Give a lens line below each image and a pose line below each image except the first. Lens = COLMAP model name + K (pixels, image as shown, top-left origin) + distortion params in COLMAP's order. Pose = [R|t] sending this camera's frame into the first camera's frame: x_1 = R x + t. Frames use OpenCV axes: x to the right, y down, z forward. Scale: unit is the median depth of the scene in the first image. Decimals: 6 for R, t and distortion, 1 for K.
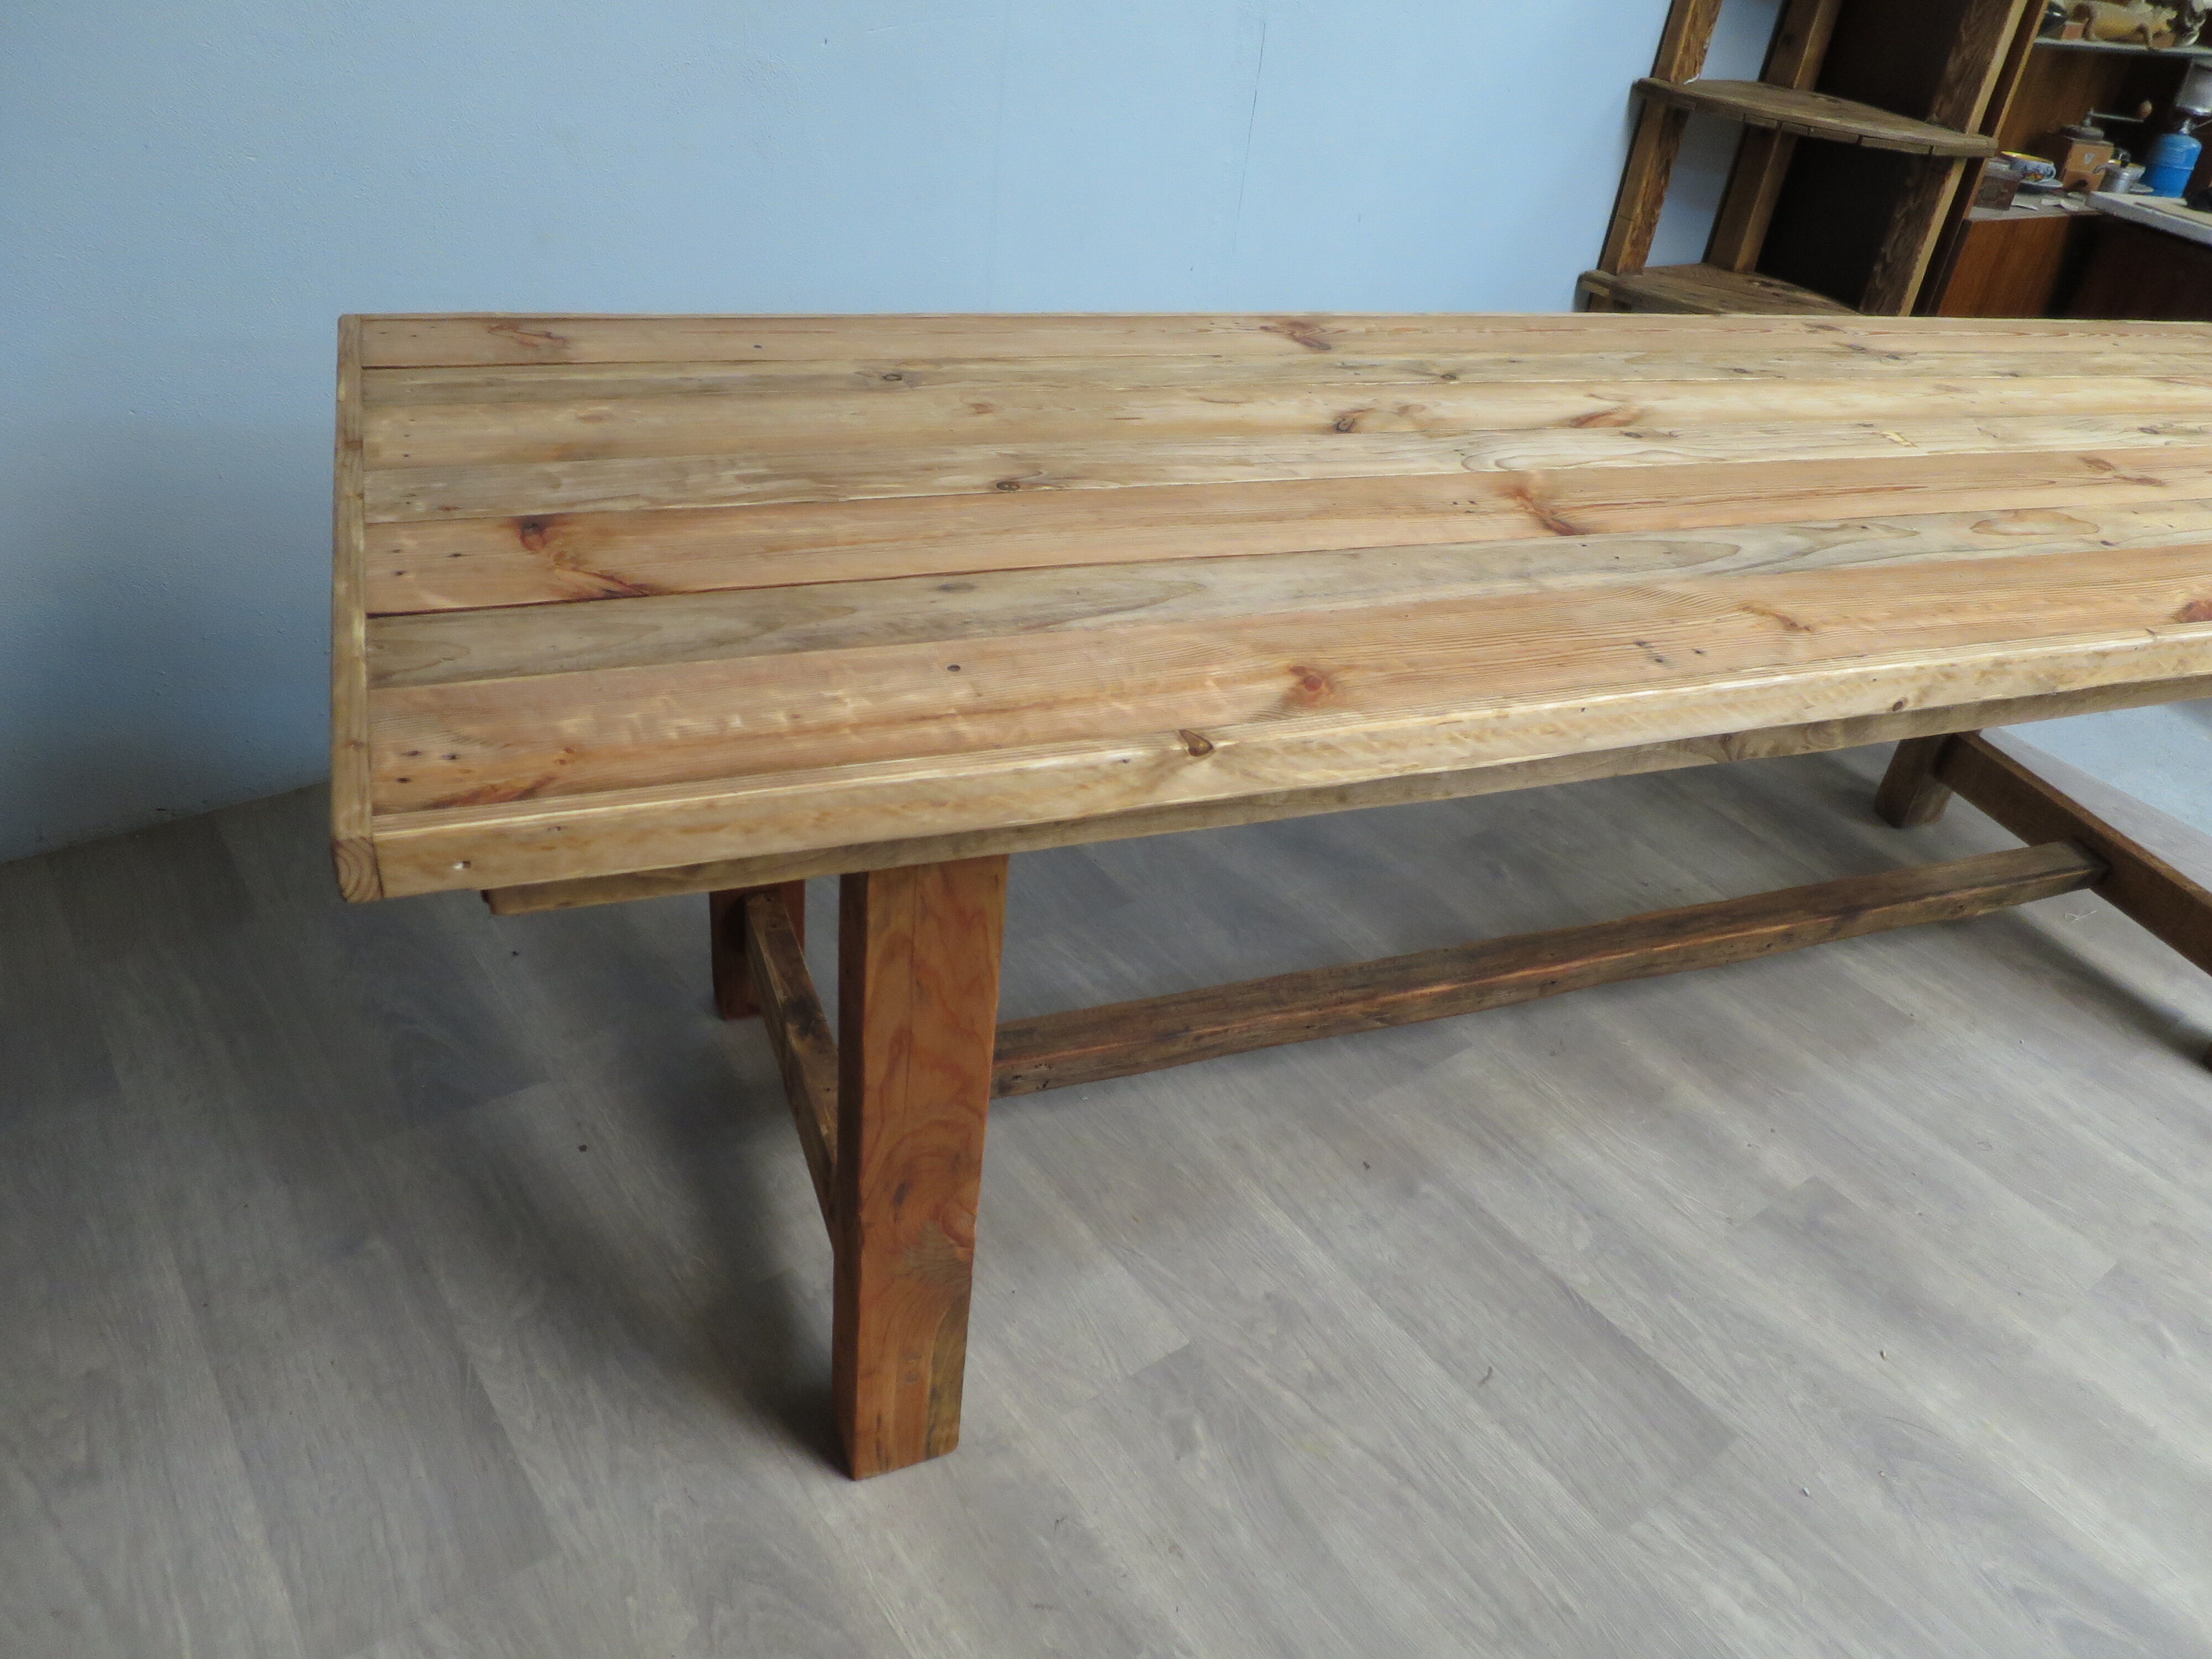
lens RADIAL K [[1601.8, 0, 1113.8], [0, 1601.8, 834.4], [0, 0, 1]] dist [-0.046489, 0.010903]
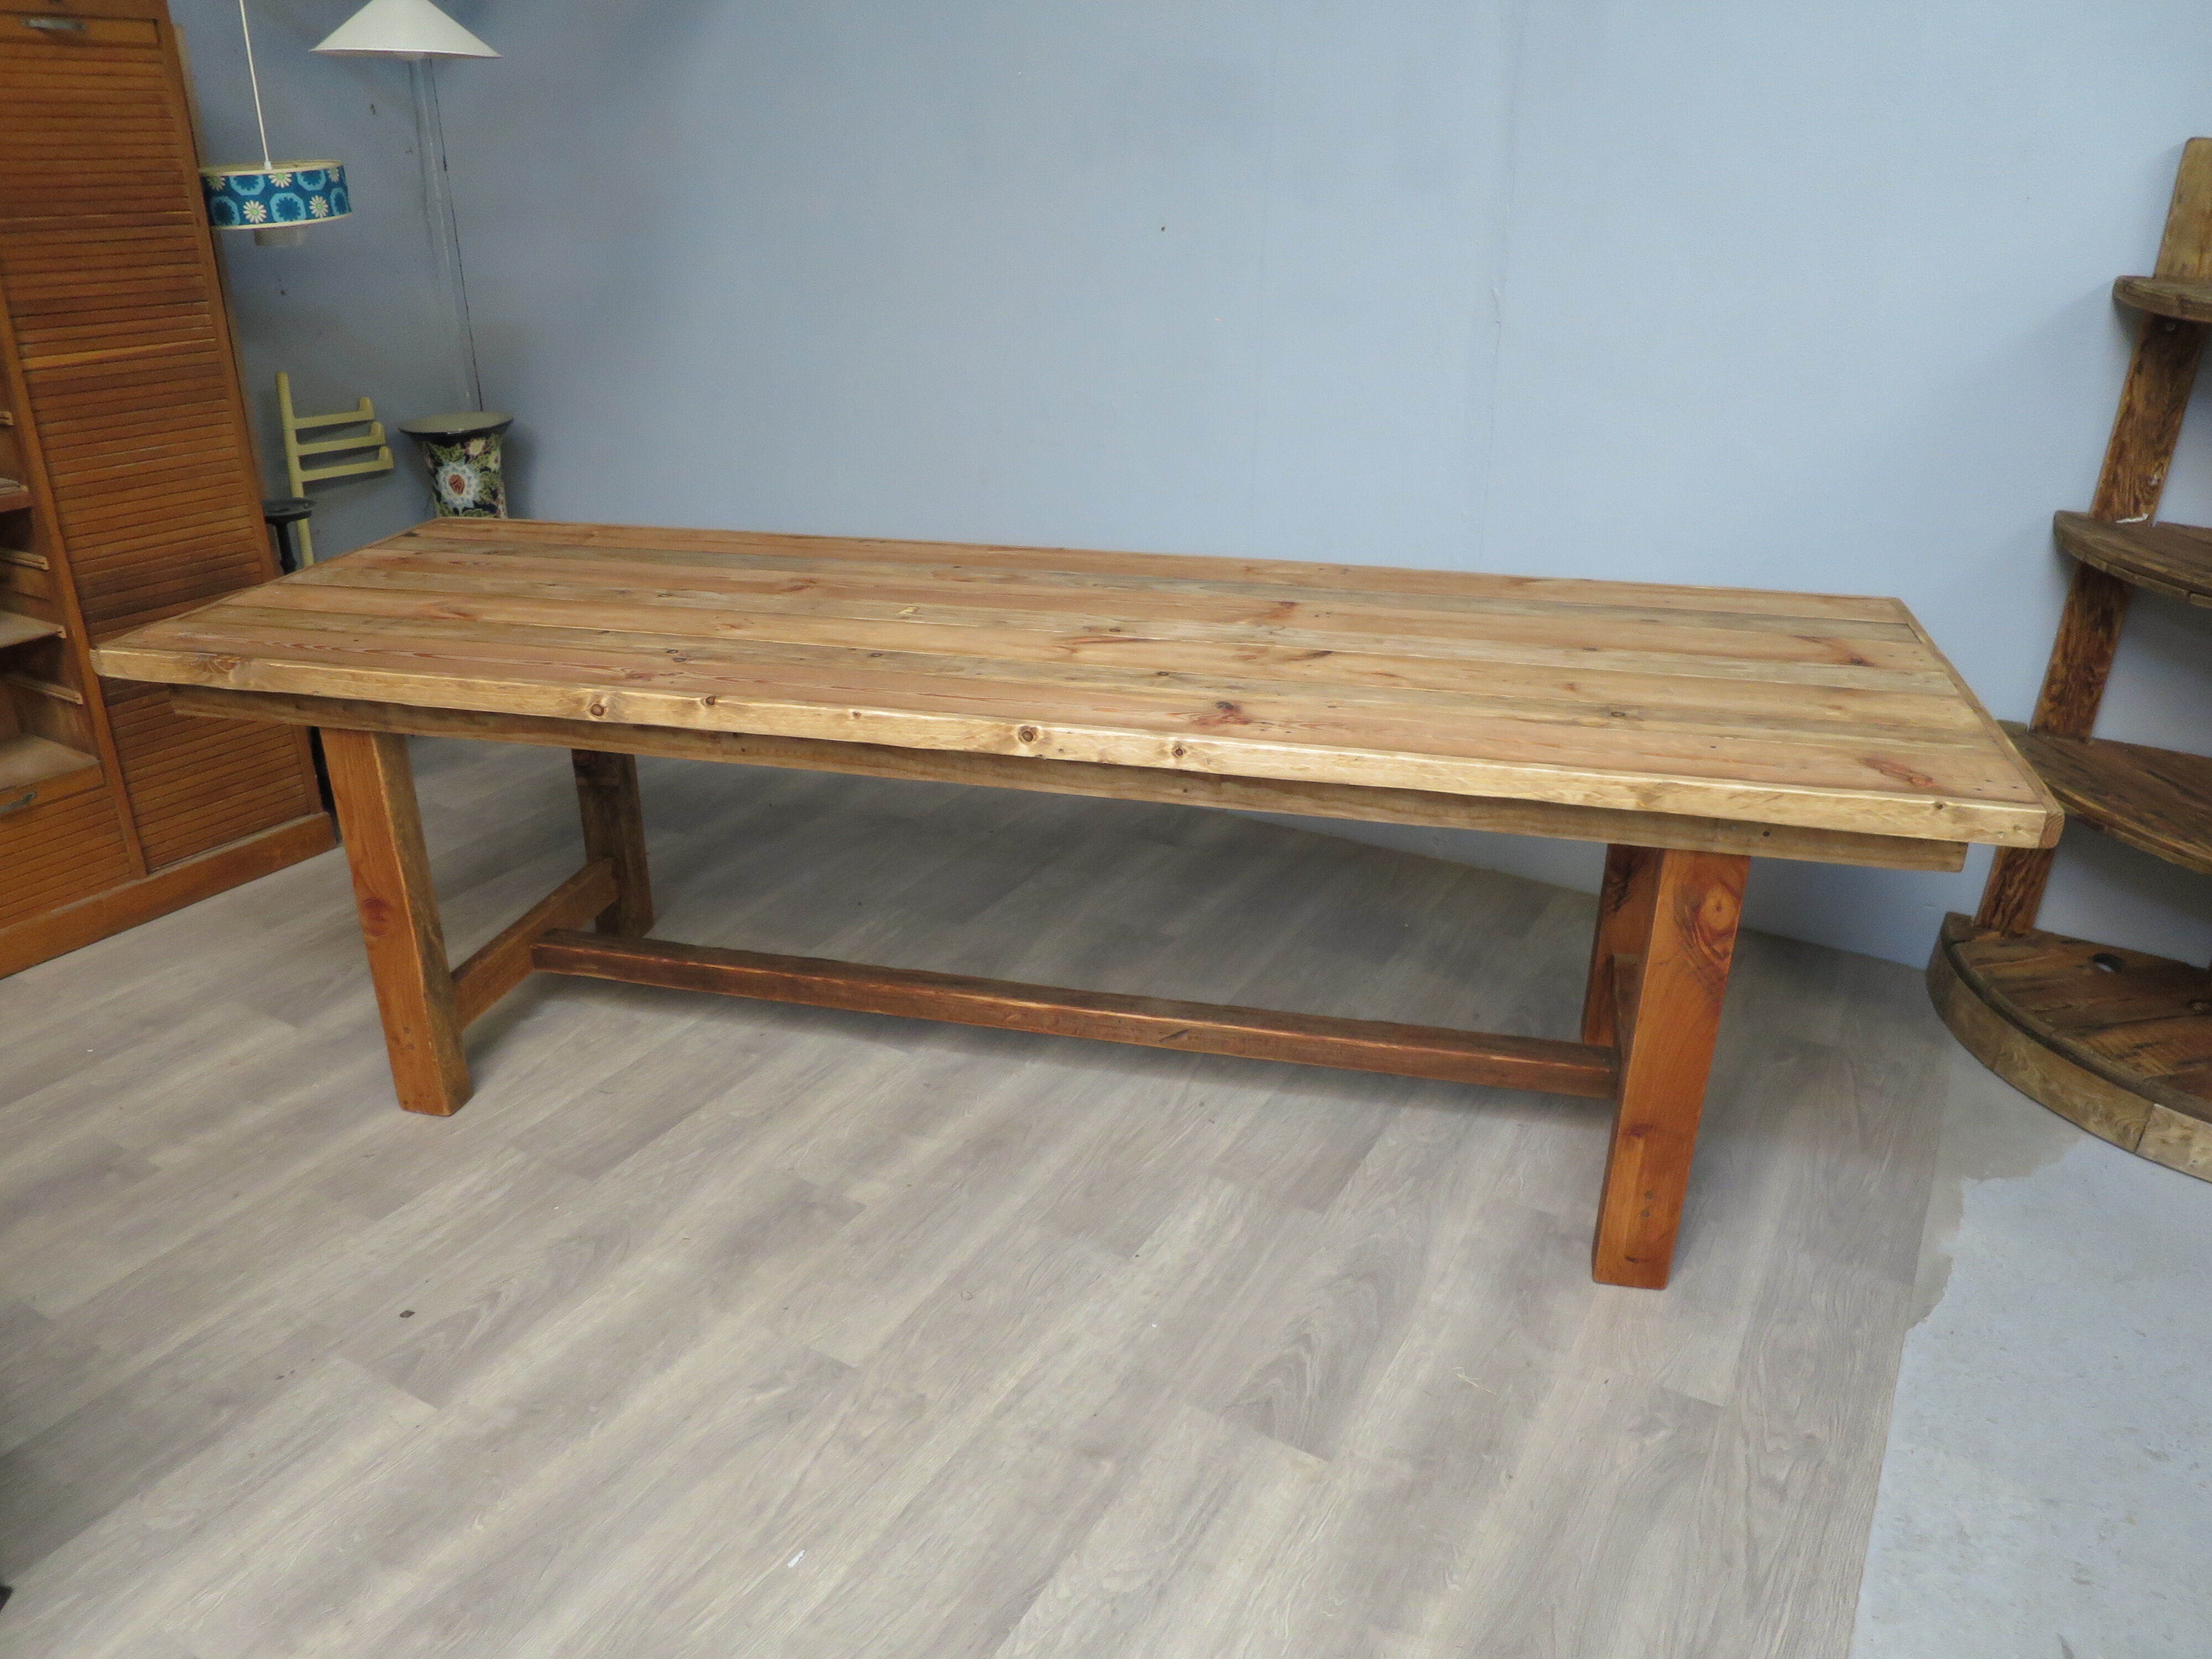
lens RADIAL K [[1601.8, 0, 1101.3], [0, 1601.8, 844.0], [0, 0, 1]] dist [-0.046489, 0.010903]
pose [[0.386798, 0.274829, -0.880259, 1.988407], [-0.482591, 0.873737, 0.060735, -0.259630], [0.785807, 0.401313, 0.470590, 0.557660]]
